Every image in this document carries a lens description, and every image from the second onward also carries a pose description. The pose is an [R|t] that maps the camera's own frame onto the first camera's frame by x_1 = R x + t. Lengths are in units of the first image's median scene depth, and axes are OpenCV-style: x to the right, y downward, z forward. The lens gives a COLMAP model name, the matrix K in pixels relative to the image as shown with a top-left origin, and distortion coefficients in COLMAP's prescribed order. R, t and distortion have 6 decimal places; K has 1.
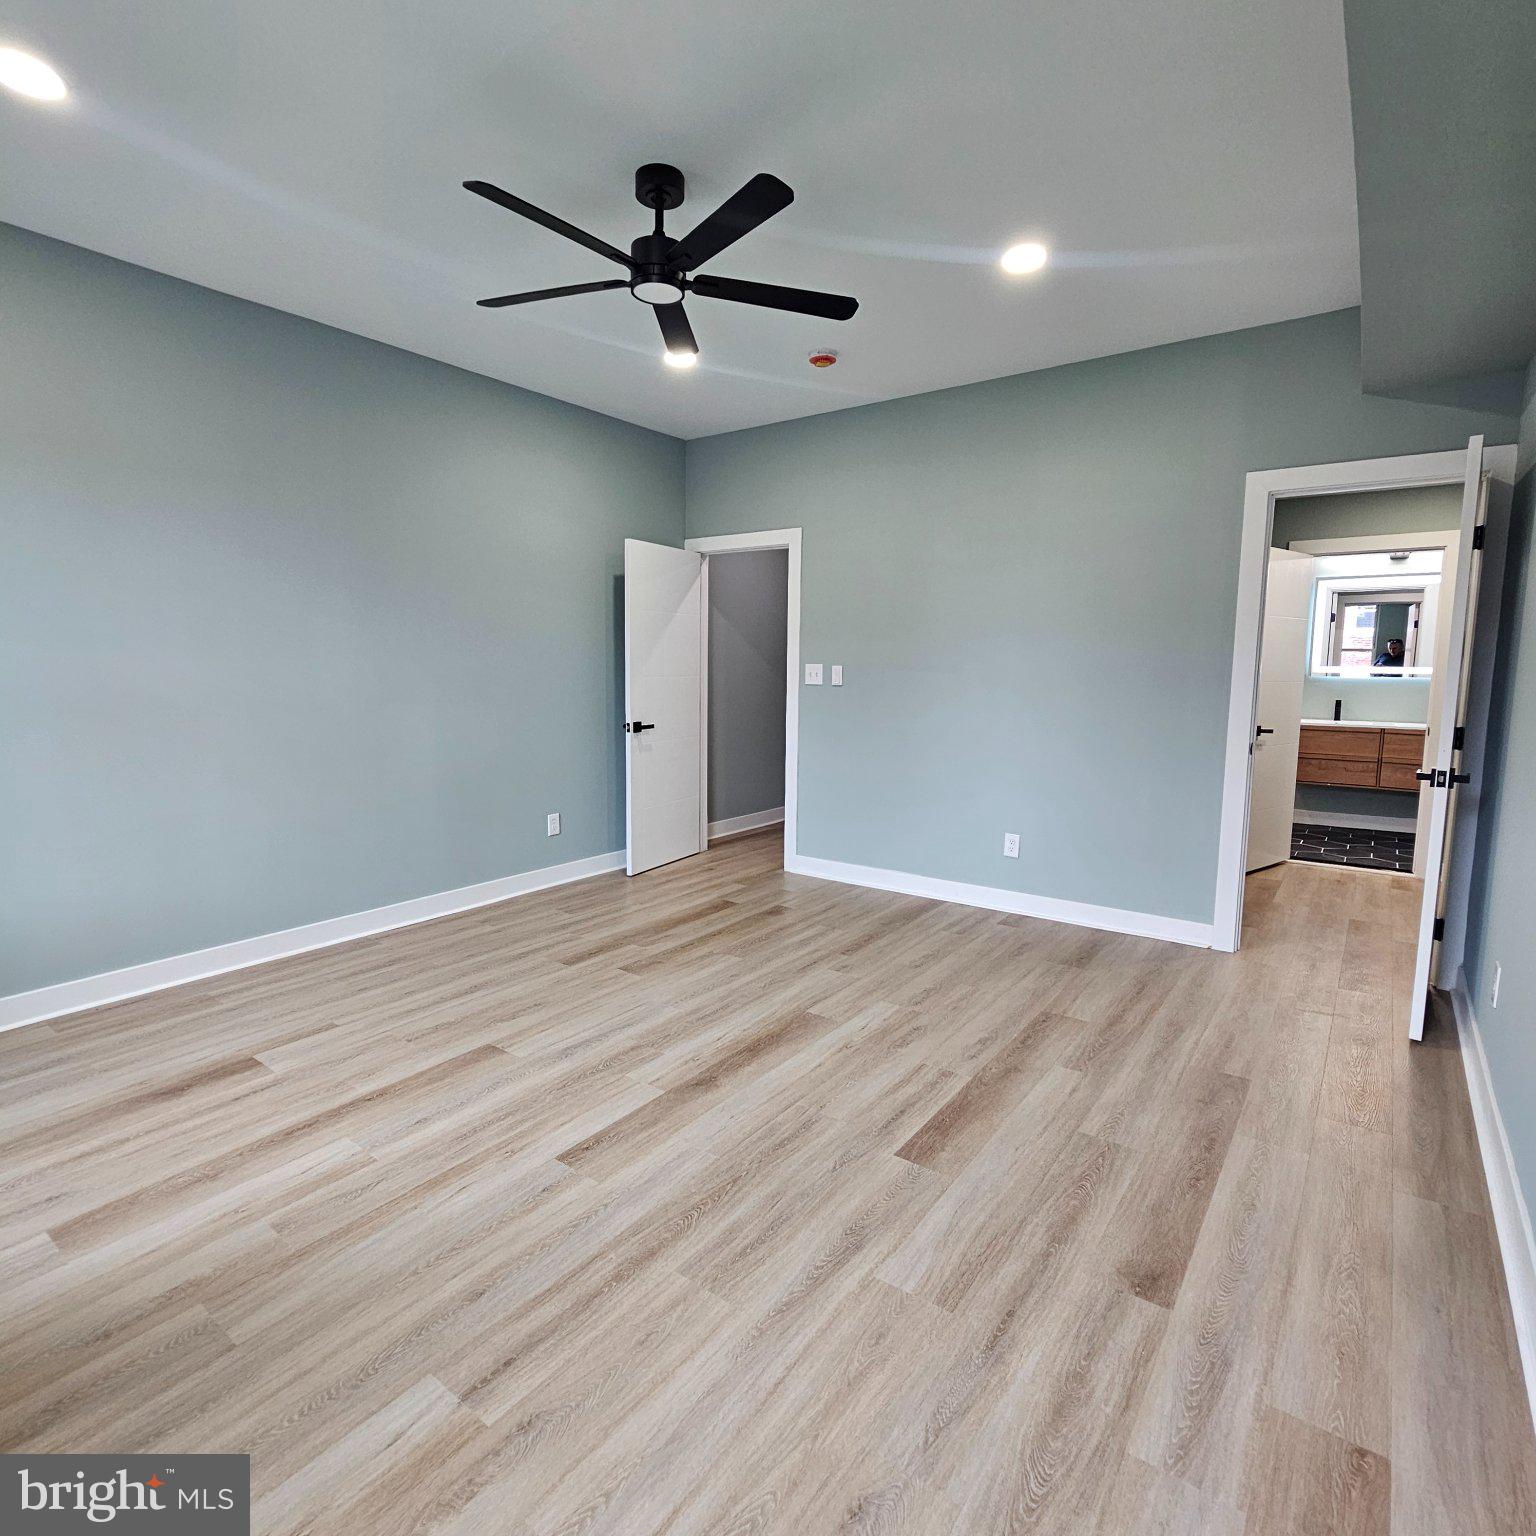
lens RADIAL K [[836.7, 0, 765.4], [0, 836.7, 743.6], [0, 0, 1]] dist [-0.007056, 0.001307]
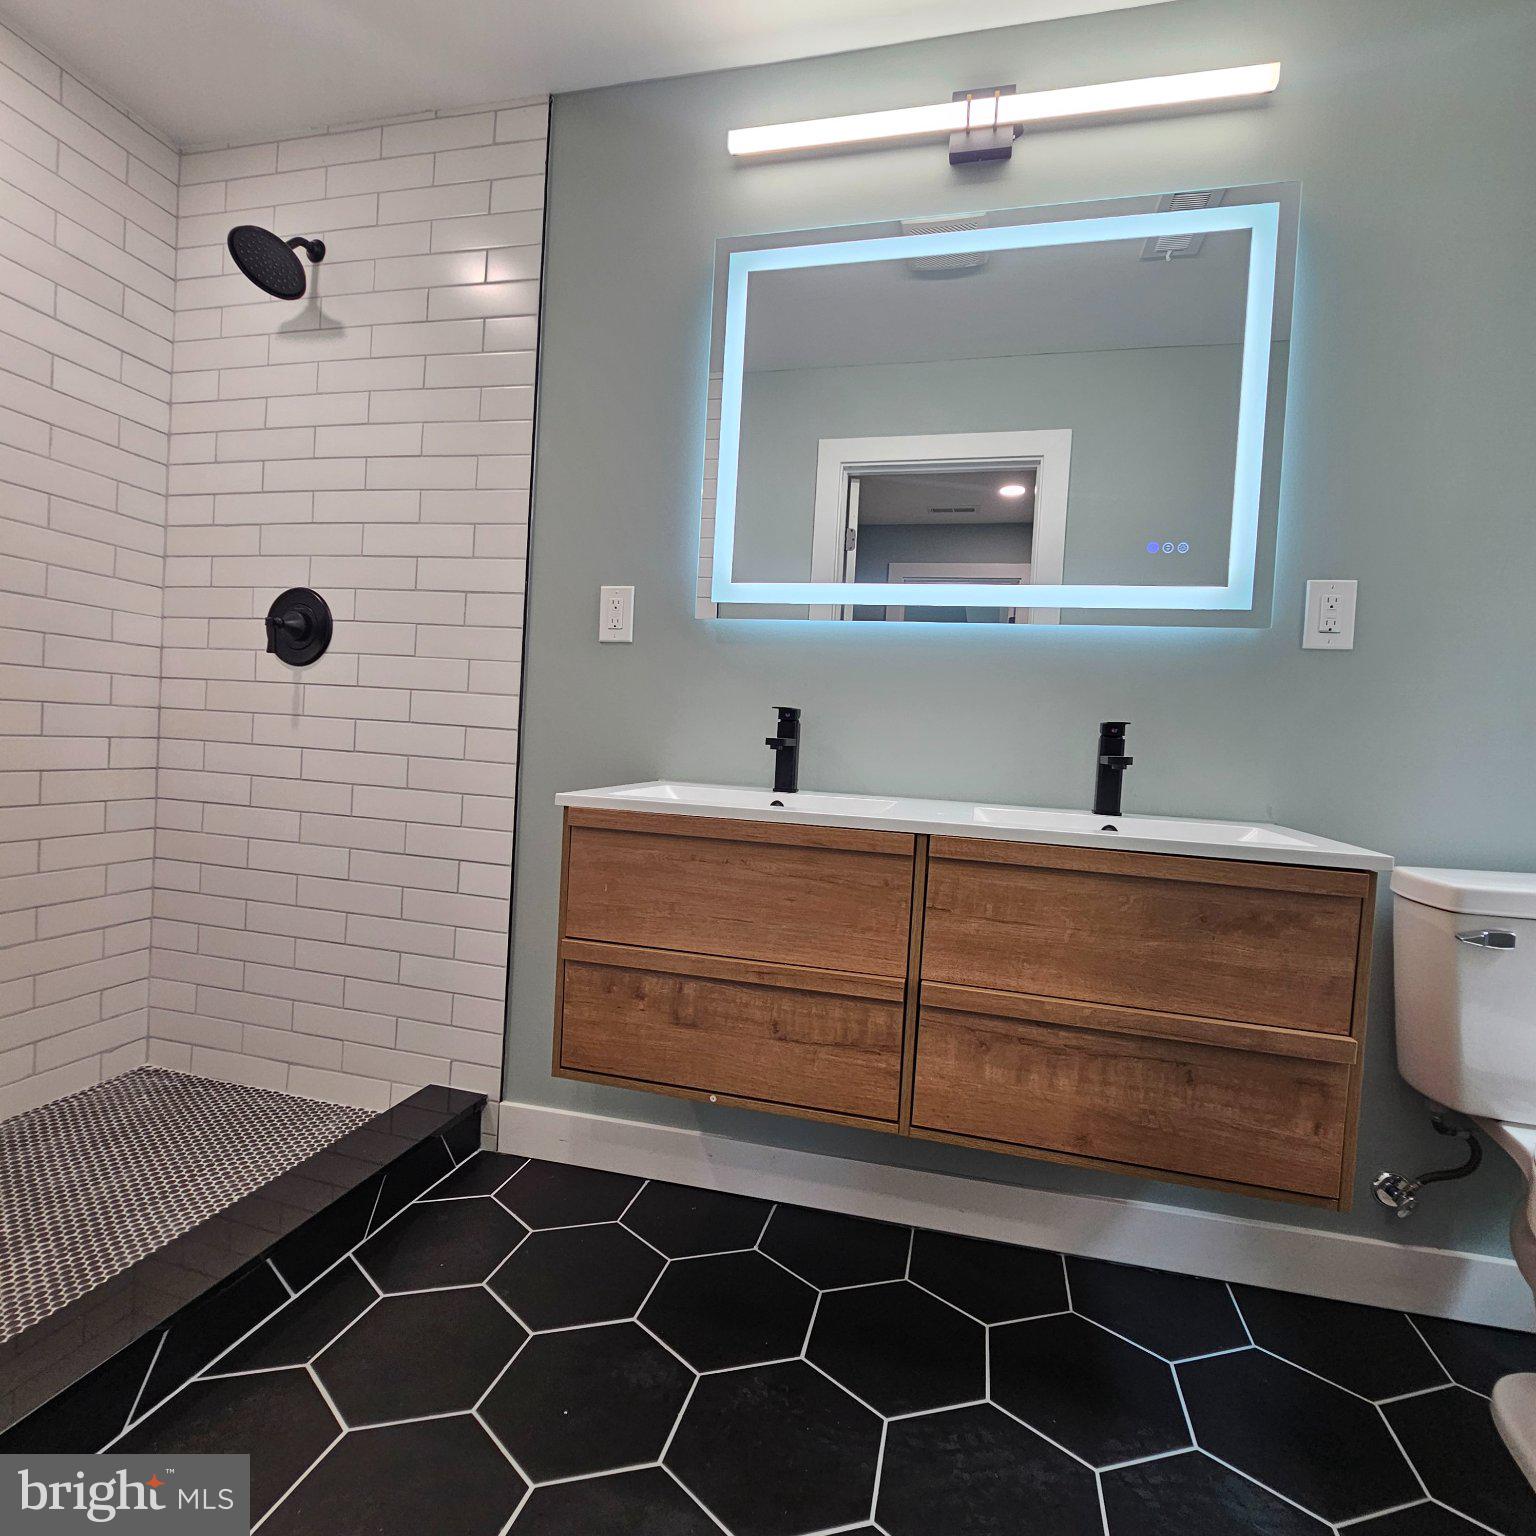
lens RADIAL K [[836.7, 0, 765.3], [0, 836.7, 764.7], [0, 0, 1]] dist [-0.007056, 0.001307]
pose [[0.927400, 0.034508, 0.372476, 0.724107], [-0.011914, 0.997956, -0.062792, -0.025149], [-0.373881, 0.053795, 0.925915, 0.951088]]
